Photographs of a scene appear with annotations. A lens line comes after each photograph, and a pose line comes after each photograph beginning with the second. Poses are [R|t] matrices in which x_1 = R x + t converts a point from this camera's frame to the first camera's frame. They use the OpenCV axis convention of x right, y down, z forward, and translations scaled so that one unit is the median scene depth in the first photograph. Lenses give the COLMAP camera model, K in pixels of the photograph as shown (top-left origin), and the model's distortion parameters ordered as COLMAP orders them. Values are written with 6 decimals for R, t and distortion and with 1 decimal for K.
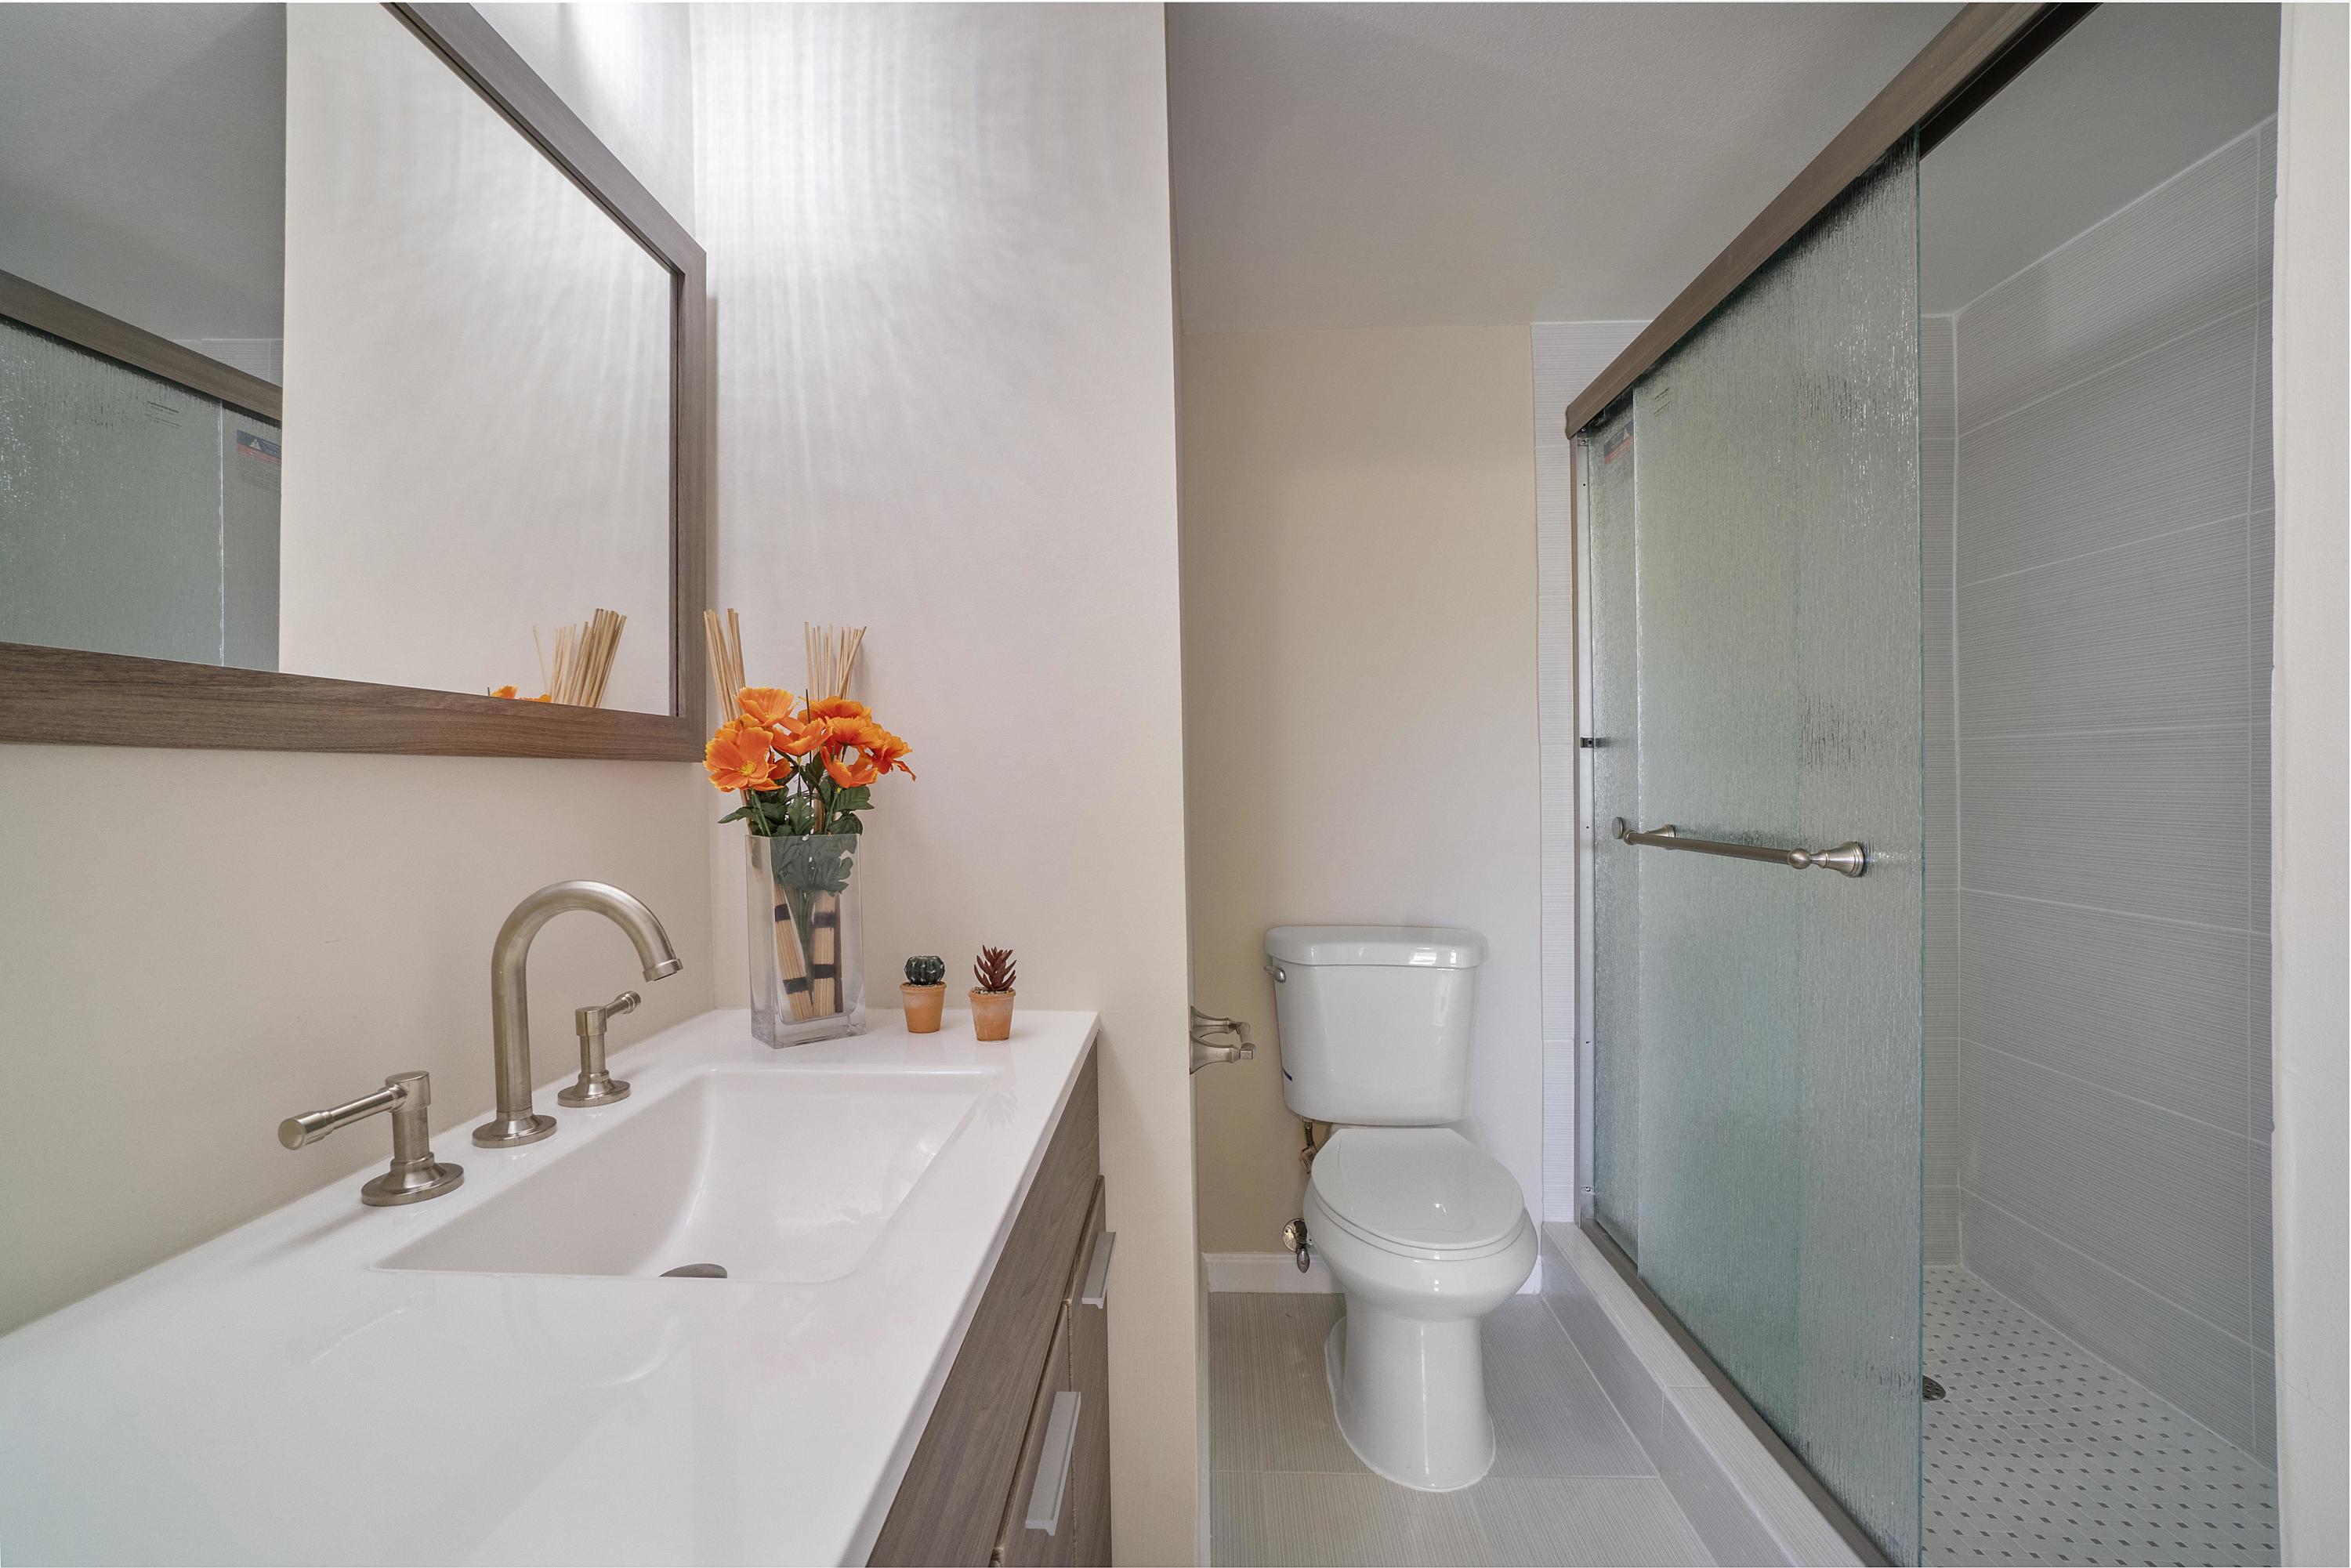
lens RADIAL K [[1015.7, 0, 1162.4], [0, 1015.7, 789.6], [0, 0, 1]] dist [-0.043194, 0.021024]
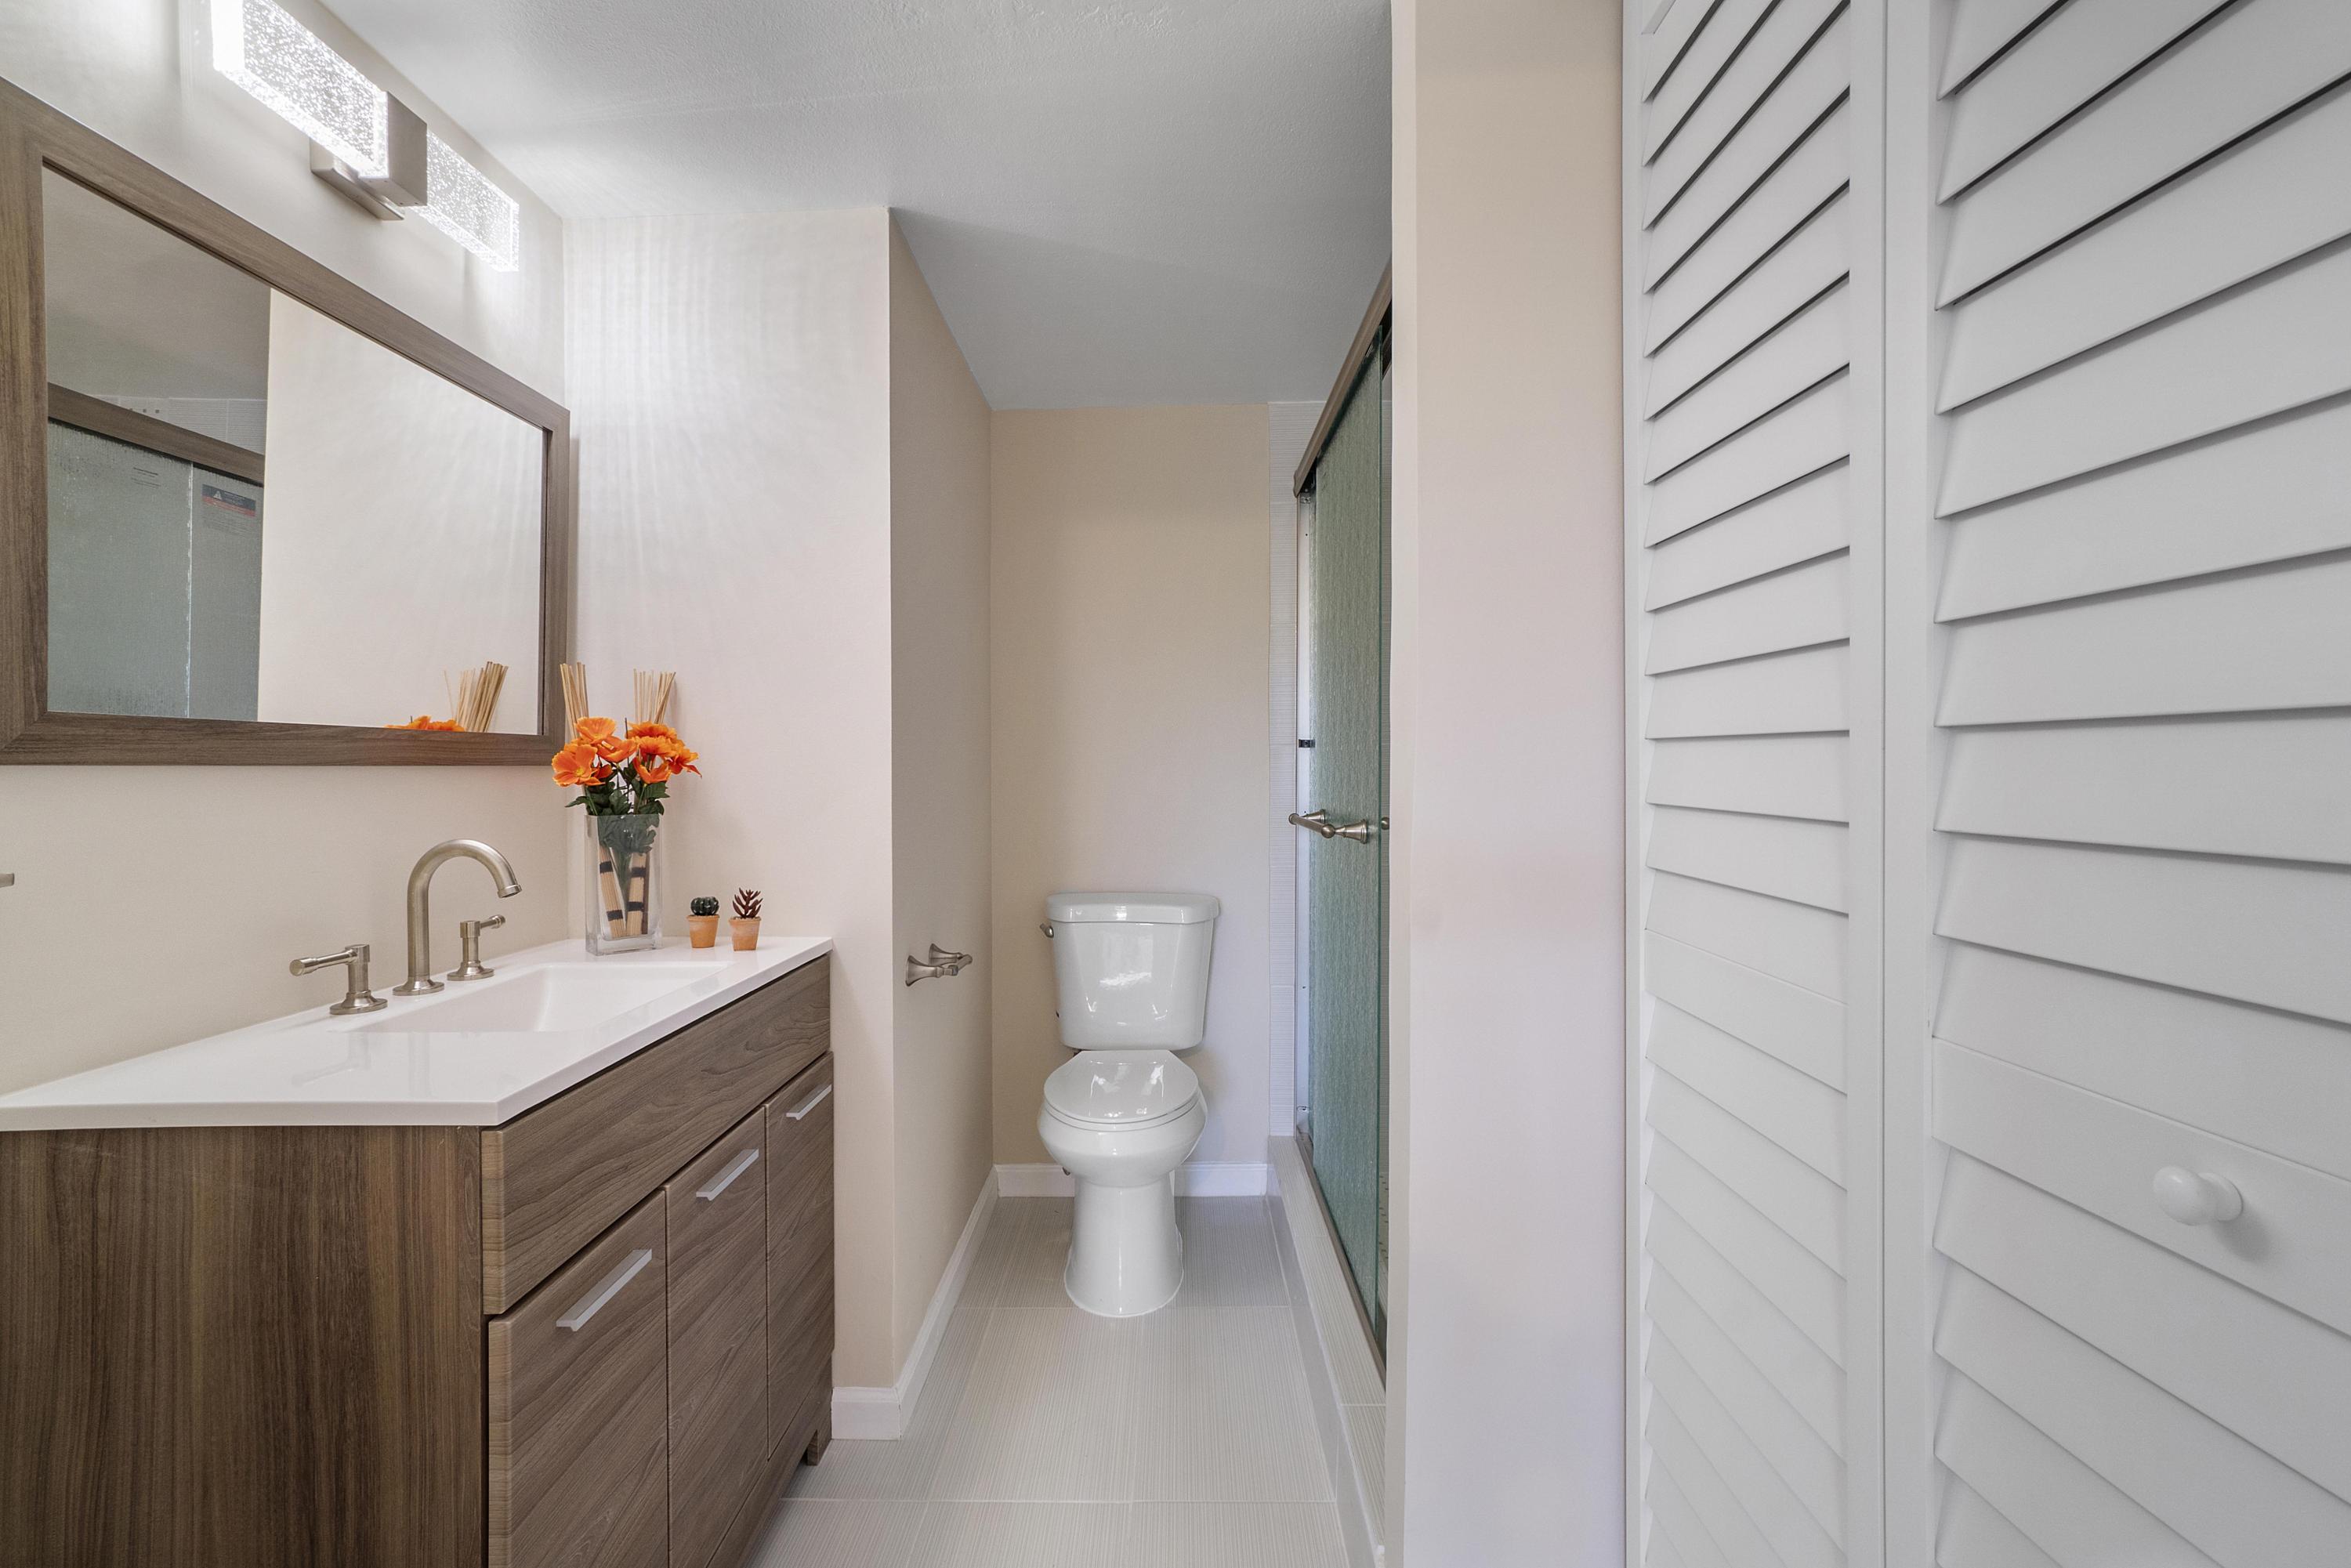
lens RADIAL K [[1058.9, 0, 1131.5], [0, 1058.9, 735.1], [0, 0, 1]] dist [-0.025174, 0.025230]
pose [[0.999975, -0.002927, 0.006476, 0.387602], [0.003198, 0.999106, -0.042144, -0.004919], [-0.006346, 0.042163, 0.999091, -0.569553]]
